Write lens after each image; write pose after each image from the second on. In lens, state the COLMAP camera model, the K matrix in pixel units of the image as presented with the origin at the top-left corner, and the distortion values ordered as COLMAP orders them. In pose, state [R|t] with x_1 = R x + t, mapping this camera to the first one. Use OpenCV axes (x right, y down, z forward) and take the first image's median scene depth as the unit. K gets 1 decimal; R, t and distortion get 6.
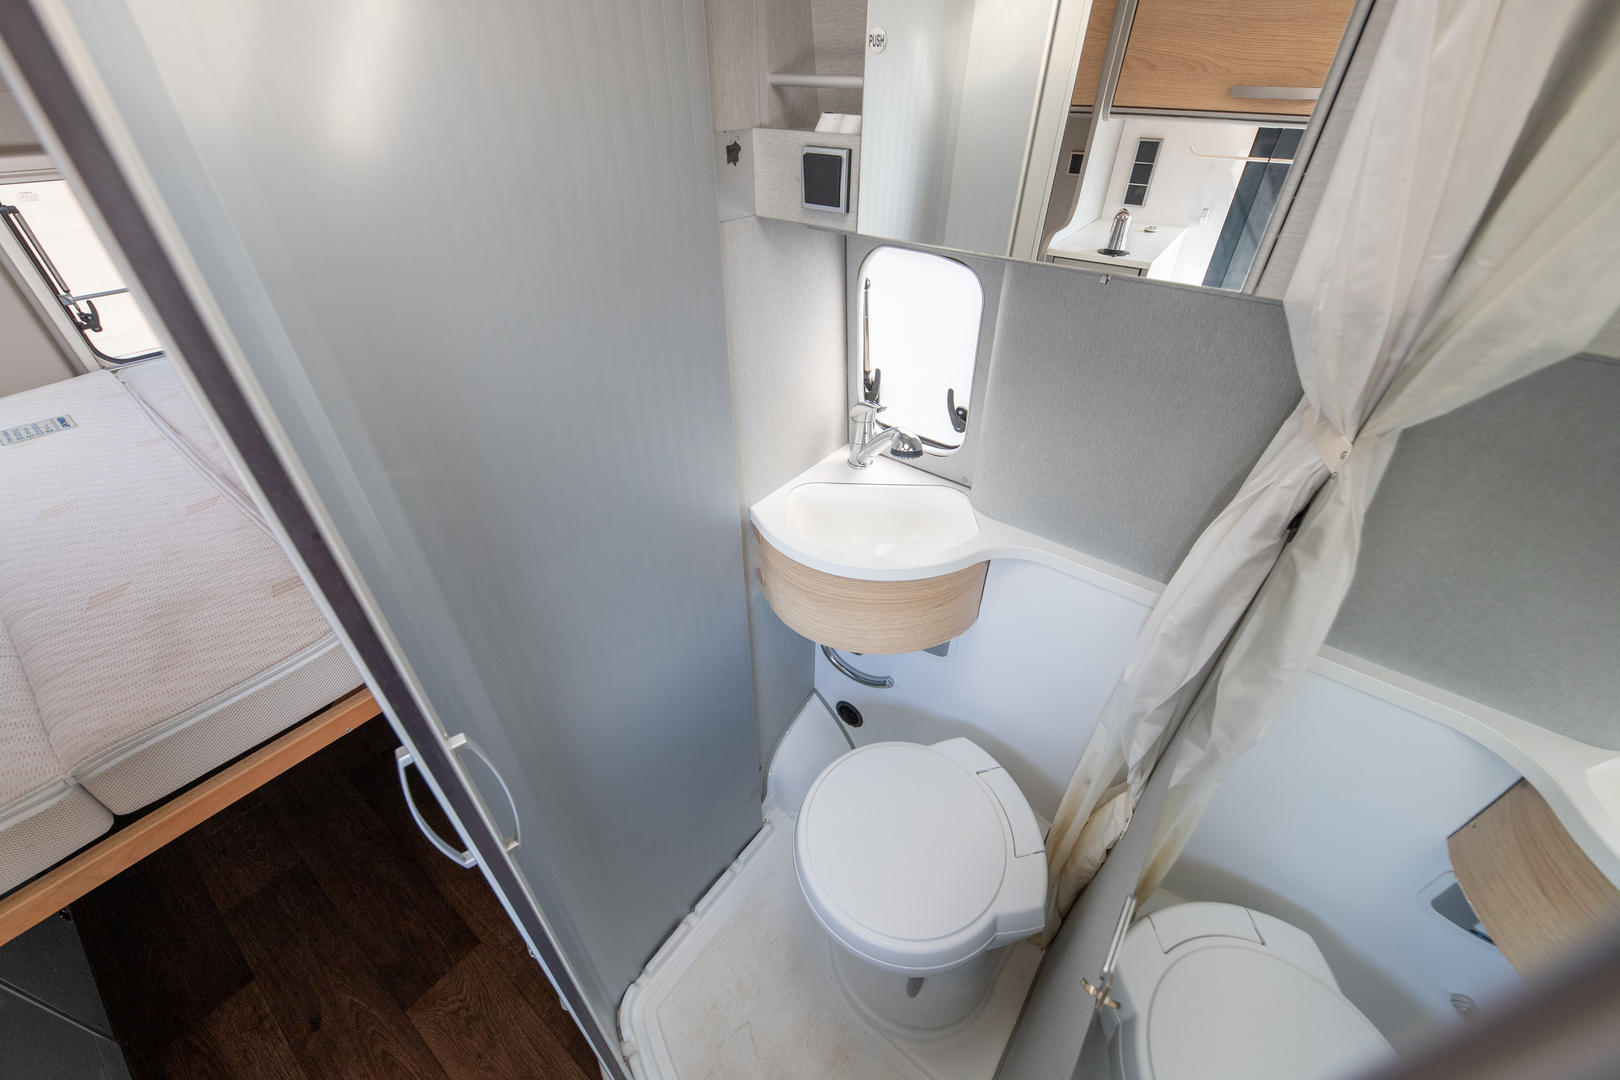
lens RADIAL K [[632.8, 0, 810.4], [0, 632.8, 537.0], [0, 0, 1]] dist [-0.002156, -0.000345]
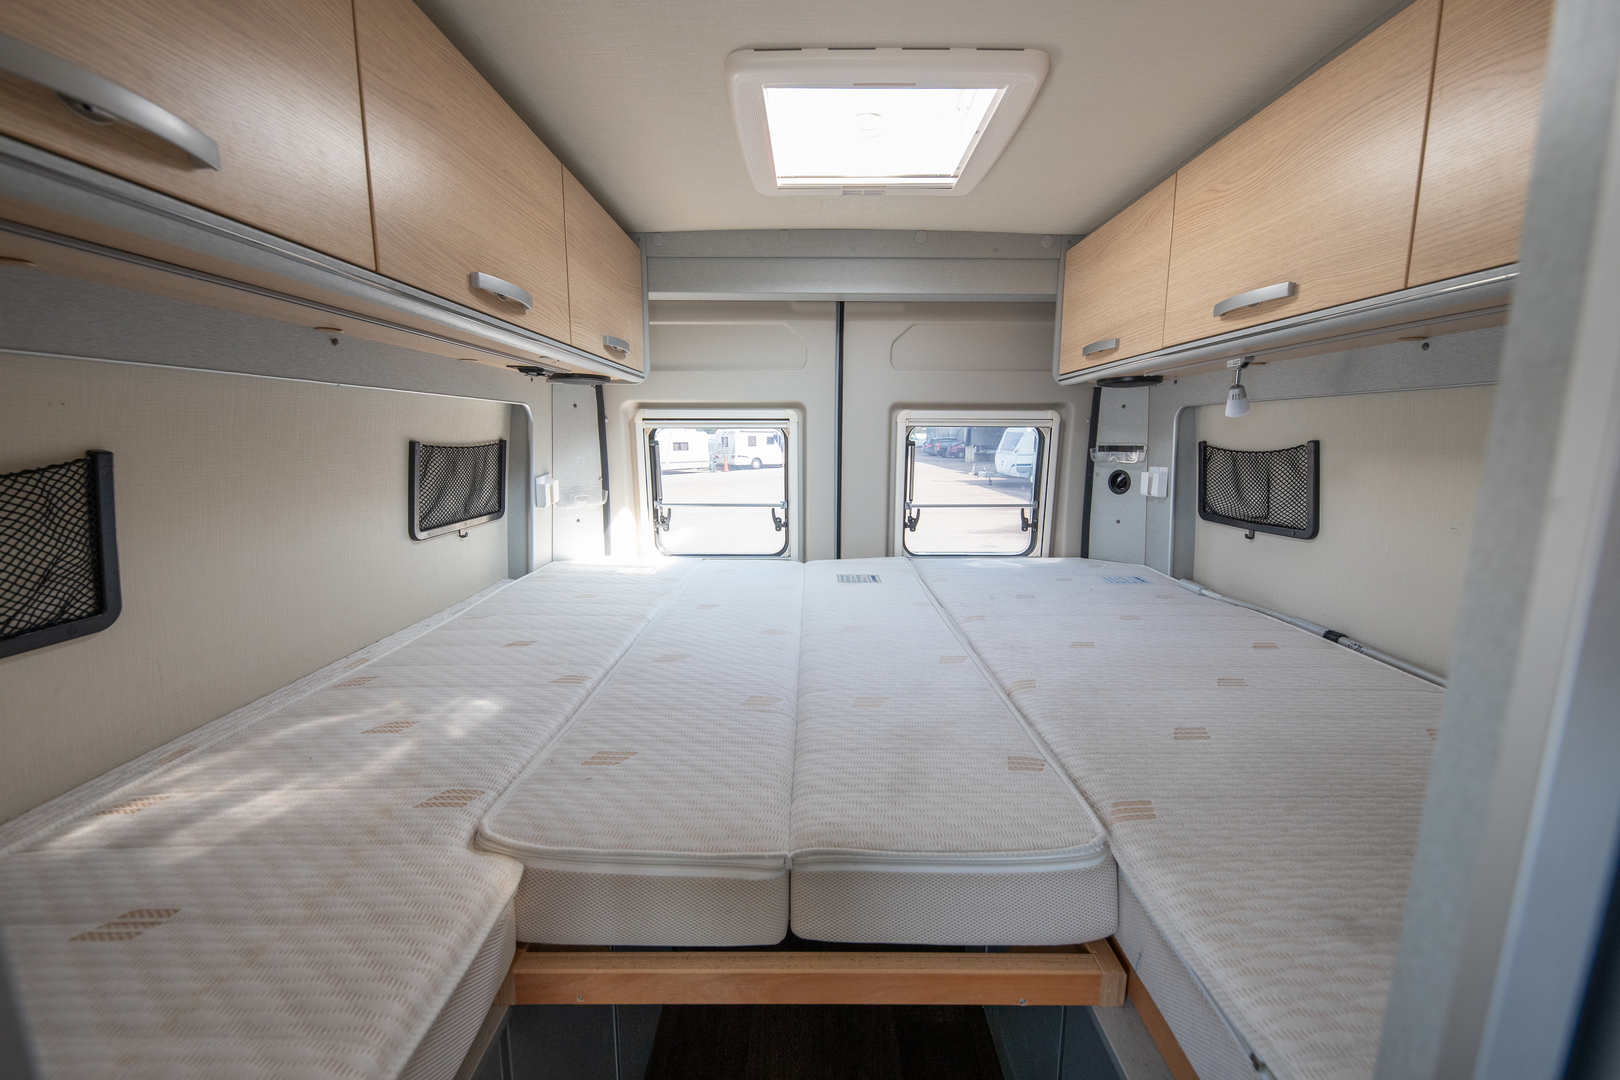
lens RADIAL K [[632.8, 0, 809.3], [0, 632.8, 535.1], [0, 0, 1]] dist [-0.002156, -0.000345]
pose [[0.609752, 0.111003, -0.784781, -0.439648], [-0.468800, 0.848885, -0.244173, 0.170974], [0.639085, 0.516790, 0.569647, 0.242324]]
